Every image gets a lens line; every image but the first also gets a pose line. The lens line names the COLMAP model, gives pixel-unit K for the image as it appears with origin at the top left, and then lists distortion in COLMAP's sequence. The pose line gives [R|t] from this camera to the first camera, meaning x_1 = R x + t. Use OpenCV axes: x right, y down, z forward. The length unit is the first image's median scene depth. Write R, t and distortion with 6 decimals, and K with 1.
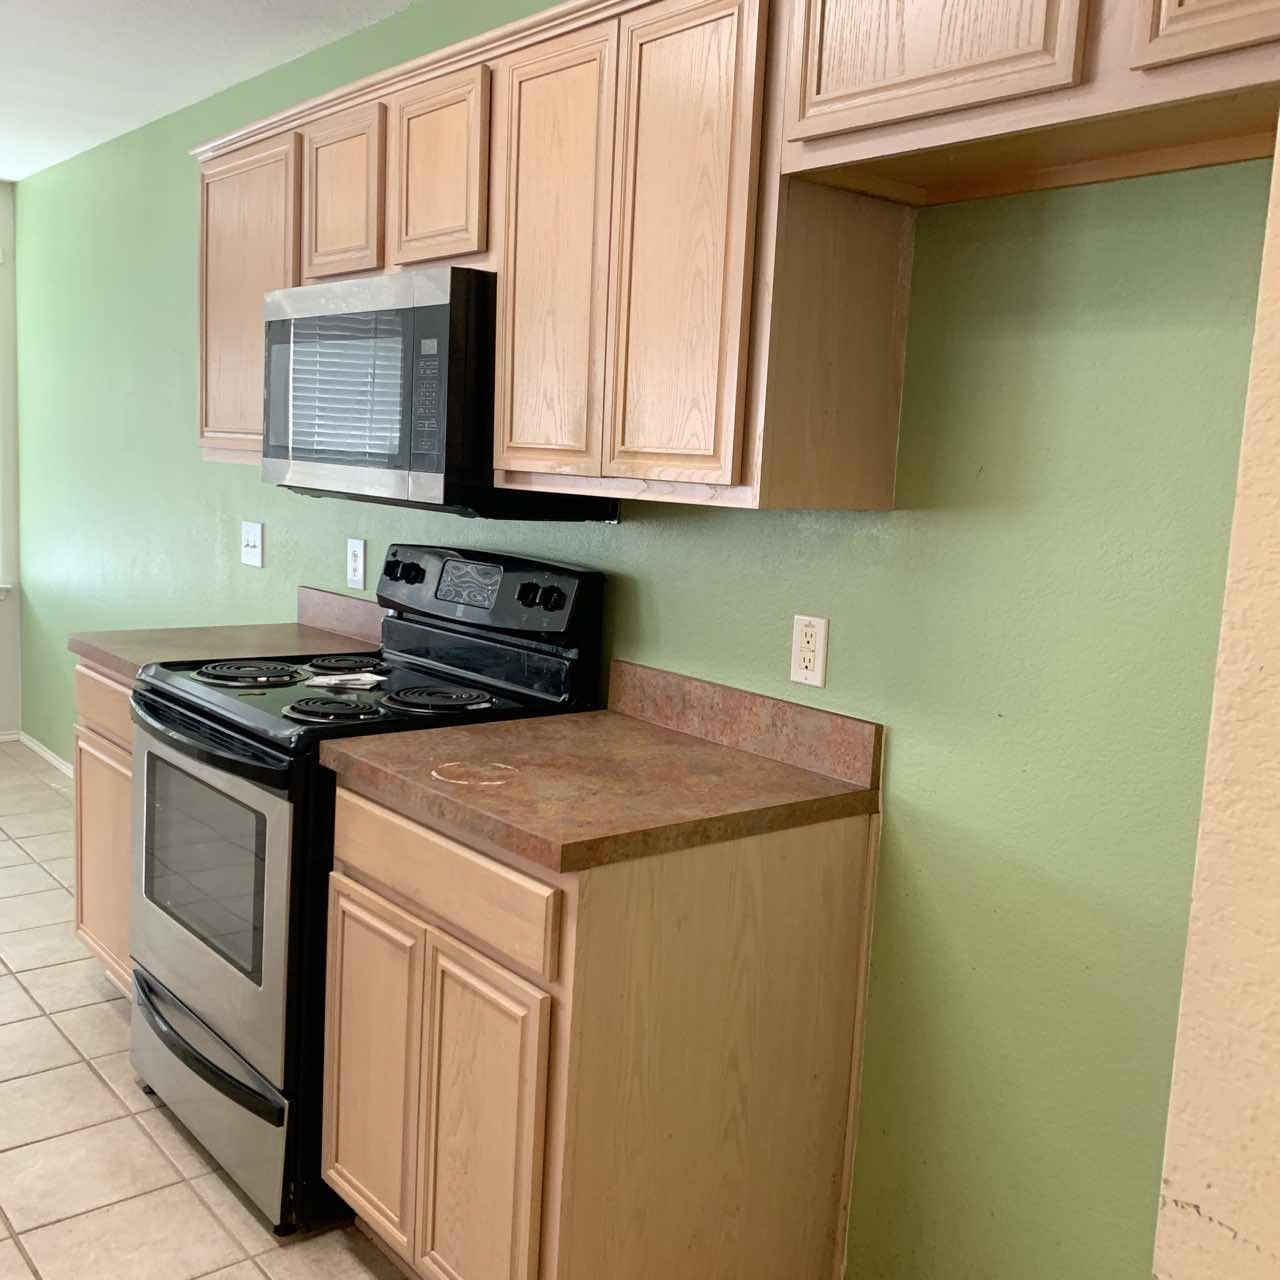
lens RADIAL K [[1296.1, 0, 640.0], [0, 1296.1, 640.0], [0, 0, 1]] dist [0.087237, -0.131806]
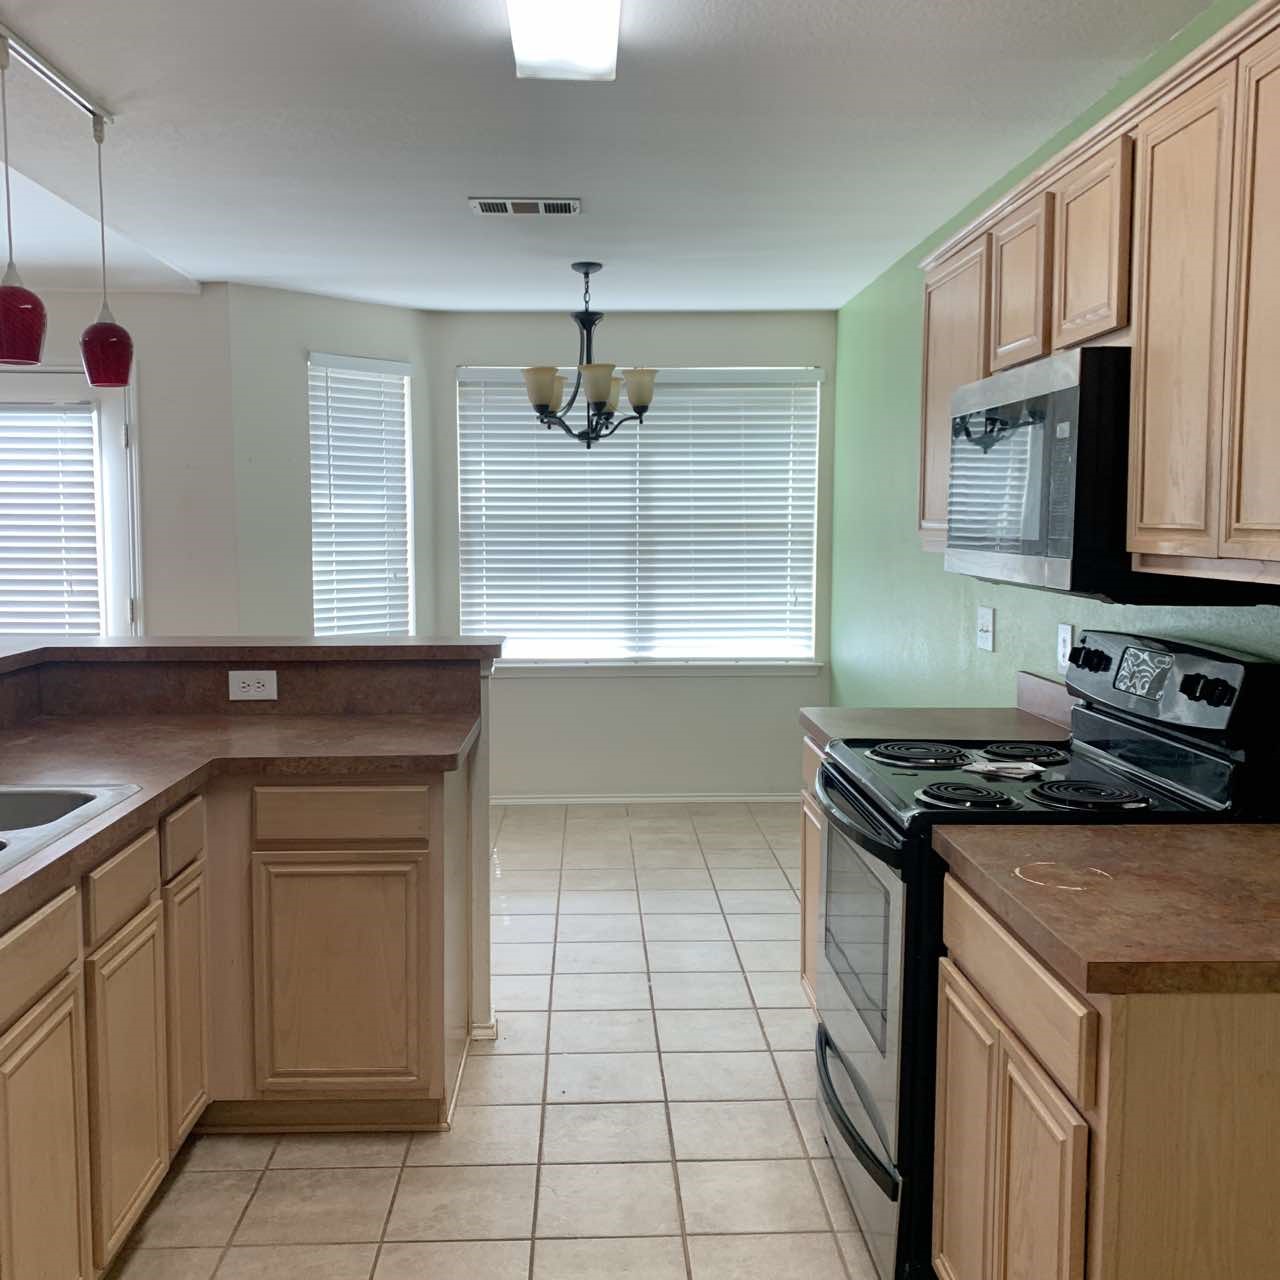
lens RADIAL K [[1308.3, 0, 619.2], [0, 1308.3, 639.2], [0, 0, 1]] dist [0.048923, -0.084632]
pose [[0.779814, 0.006037, -0.625982, 0.198501], [-0.044302, 0.997979, -0.045564, -0.010027], [0.624442, 0.063264, 0.778505, 0.039816]]
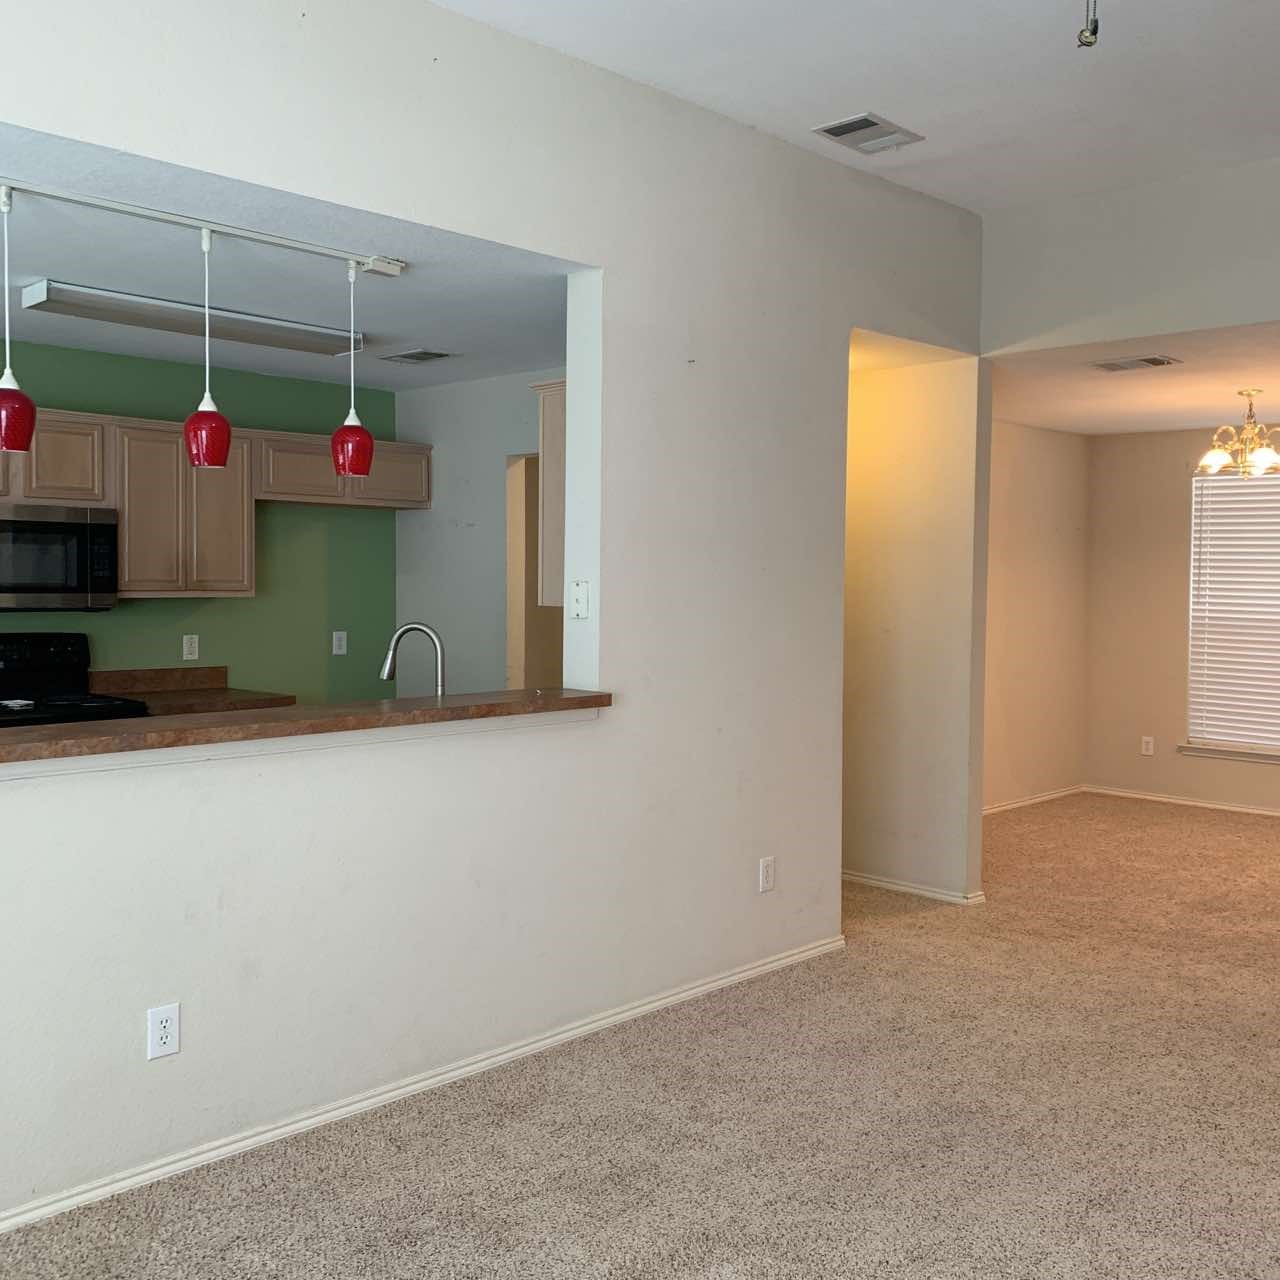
lens RADIAL K [[1308.3, 0, 619.2], [0, 1308.3, 639.2], [0, 0, 1]] dist [0.048923, -0.084632]
pose [[-0.096400, -0.104180, 0.989875, -2.635964], [0.118578, 0.986223, 0.115344, -0.216855], [-0.988254, 0.128497, -0.082719, 0.319669]]
